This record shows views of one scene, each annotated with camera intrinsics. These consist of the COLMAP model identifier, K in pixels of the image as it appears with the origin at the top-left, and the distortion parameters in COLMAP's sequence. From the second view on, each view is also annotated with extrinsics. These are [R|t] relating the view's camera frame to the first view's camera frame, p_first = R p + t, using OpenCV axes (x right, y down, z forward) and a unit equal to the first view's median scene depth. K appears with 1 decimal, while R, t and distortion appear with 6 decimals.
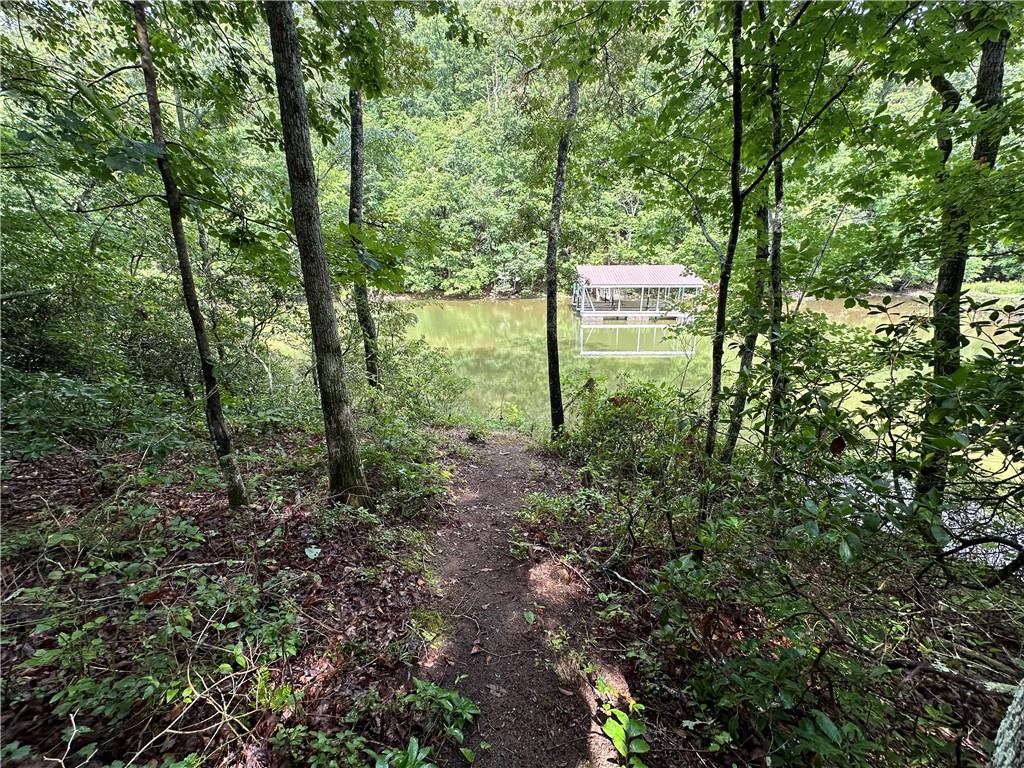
lens RADIAL K [[411.5, 0, 512.8], [0, 411.5, 384.6], [0, 0, 1]] dist [-0.000619, -0.000079]
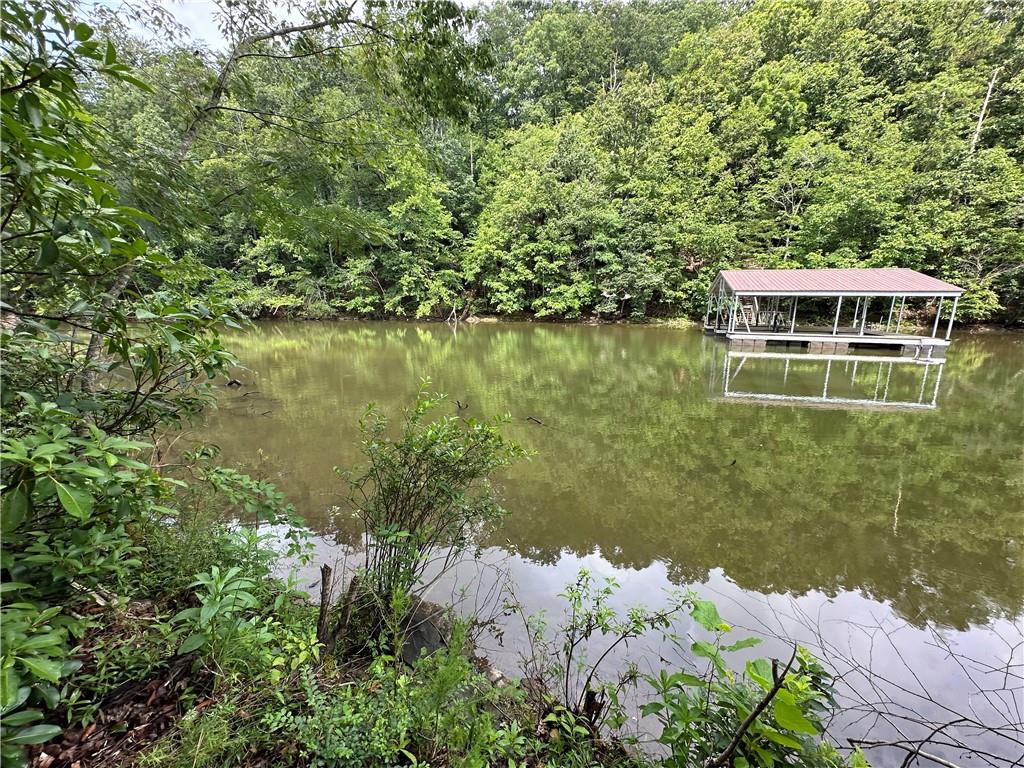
lens RADIAL K [[411.5, 0, 512.1], [0, 411.5, 384.2], [0, 0, 1]] dist [-0.000619, -0.000079]
pose [[0.970677, 0.064404, -0.231599, -0.008376], [-0.085644, 0.992875, -0.082850, -0.006457], [0.224613, 0.100255, 0.969277, 0.194402]]
